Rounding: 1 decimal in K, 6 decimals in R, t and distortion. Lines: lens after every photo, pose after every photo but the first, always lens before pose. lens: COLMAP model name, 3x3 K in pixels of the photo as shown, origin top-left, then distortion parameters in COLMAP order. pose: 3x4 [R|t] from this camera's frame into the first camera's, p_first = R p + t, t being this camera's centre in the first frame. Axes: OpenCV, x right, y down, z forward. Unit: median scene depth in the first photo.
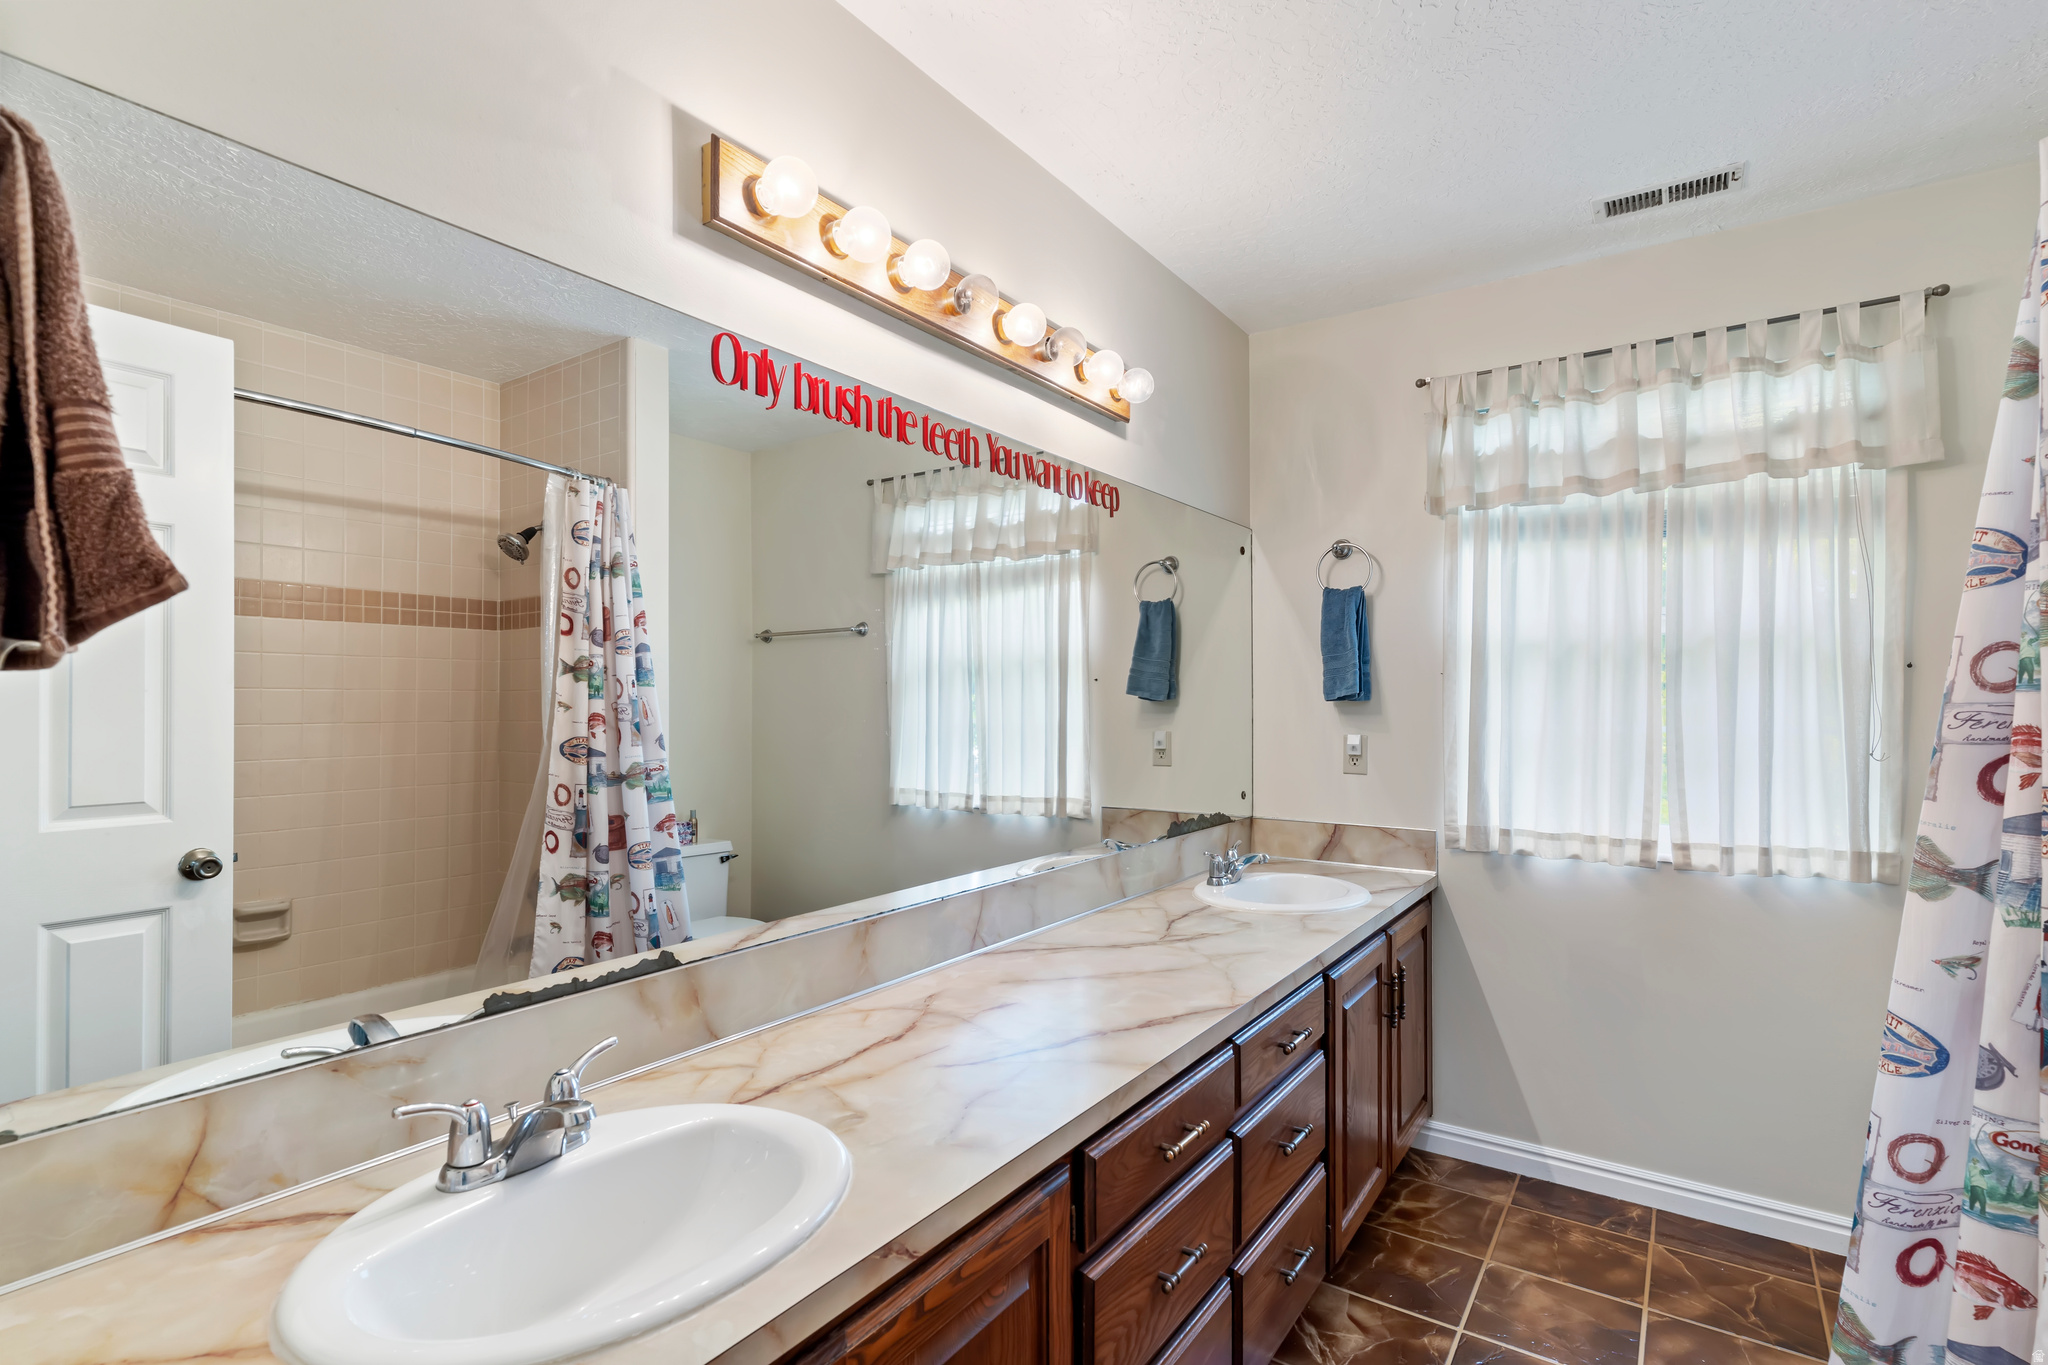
lens RADIAL K [[994.5, 0, 1024.2], [0, 994.5, 683.5], [0, 0, 1]] dist [0.004194, -0.001550]
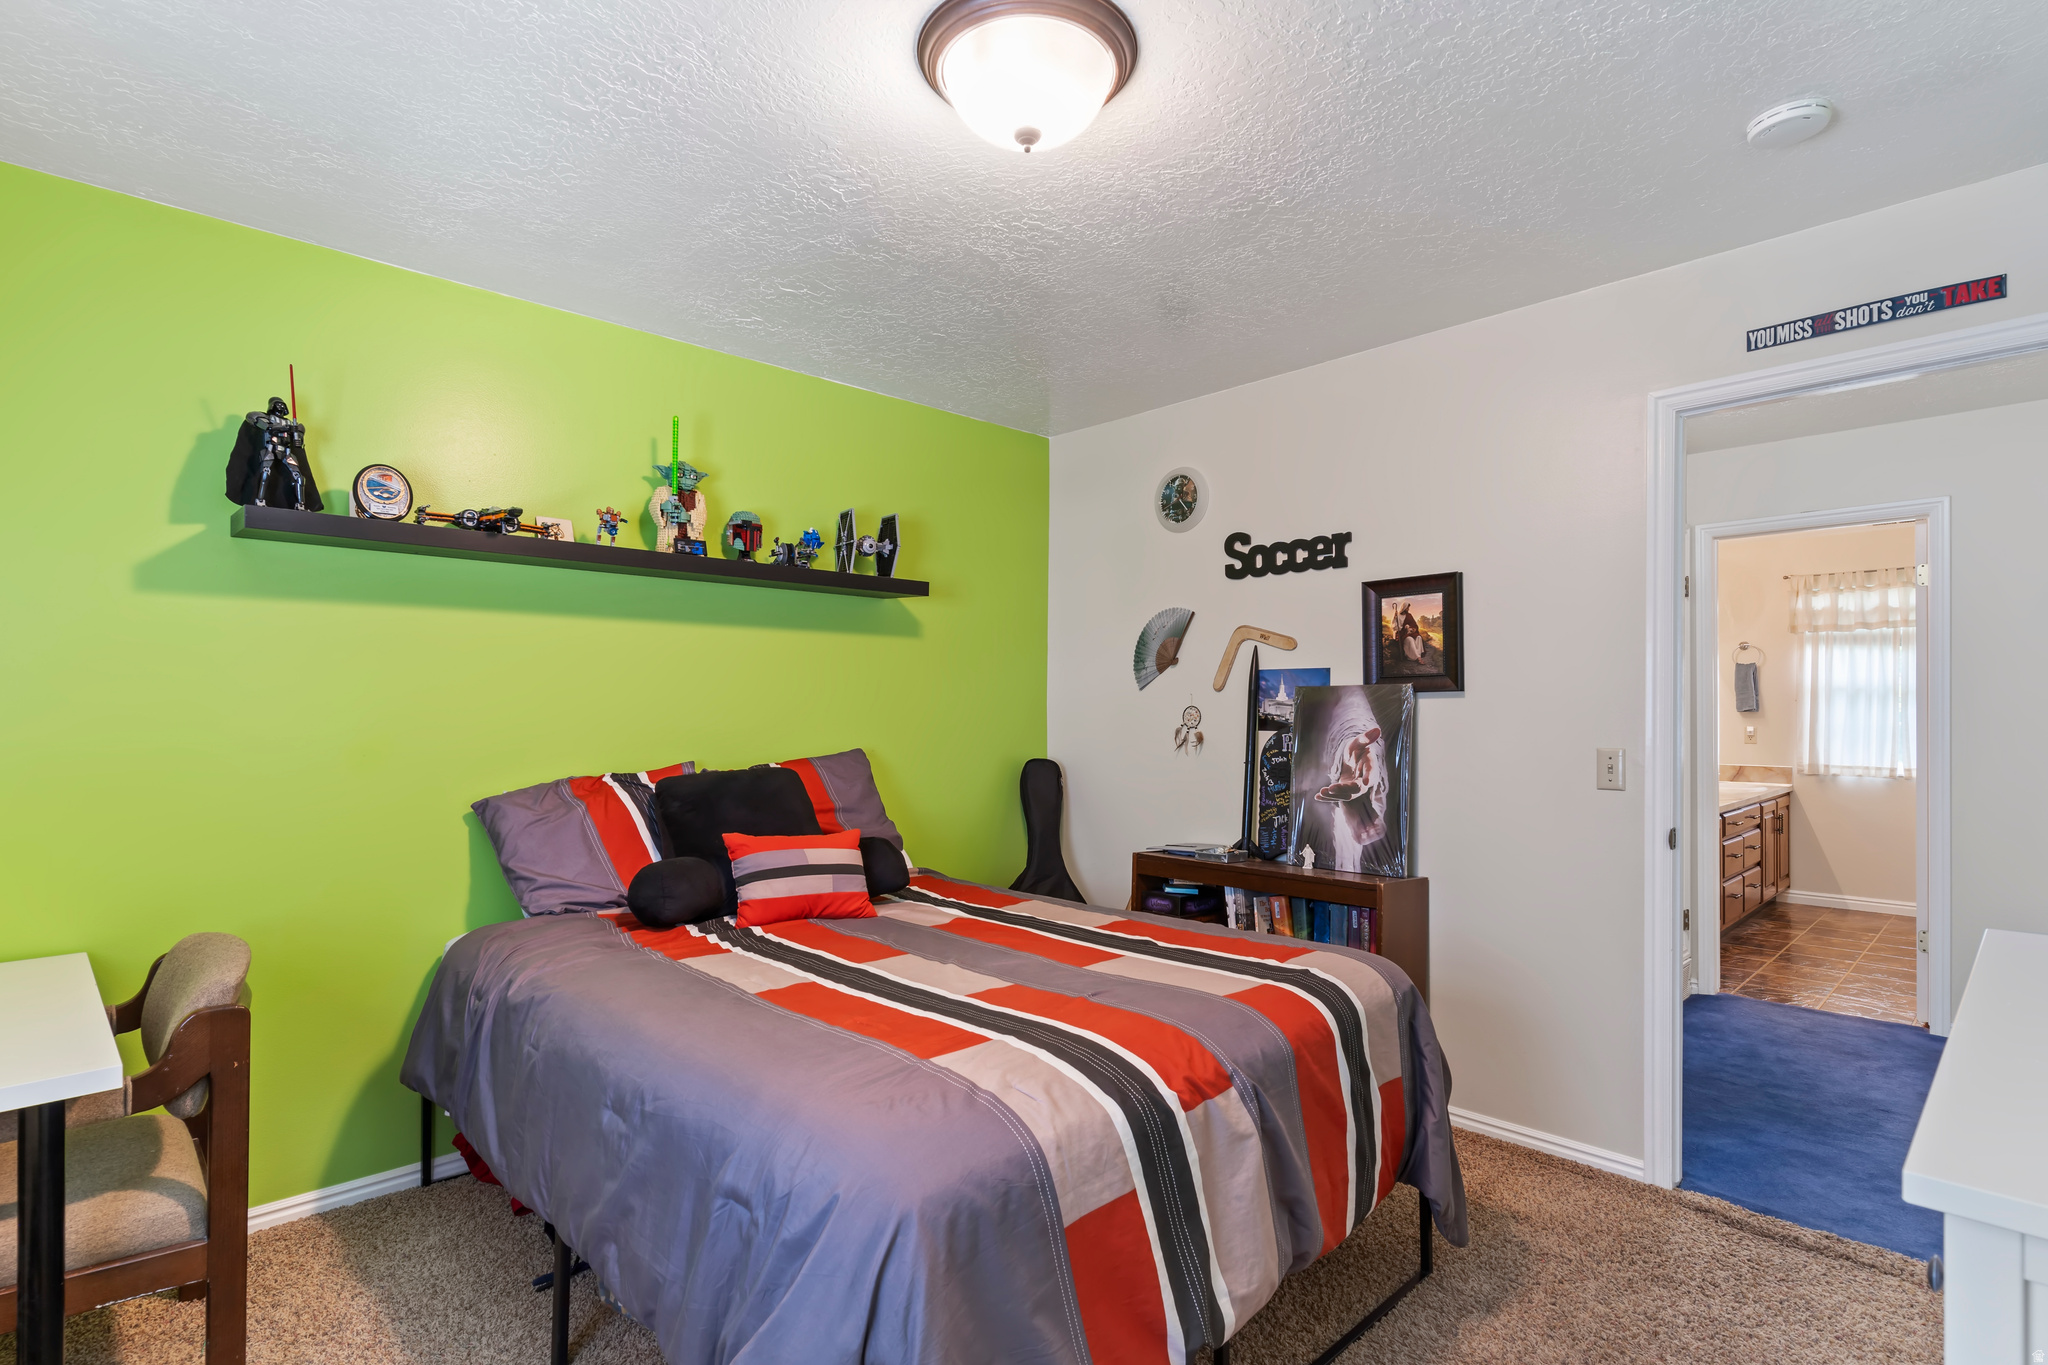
lens RADIAL K [[994.5, 0, 1027.1], [0, 994.5, 701.7], [0, 0, 1]] dist [0.004194, -0.001550]
pose [[0.980605, 0.004352, -0.195945, -0.957056], [-0.005277, 0.999977, -0.004200, 0.013742], [0.195923, 0.005152, 0.980606, -1.772494]]
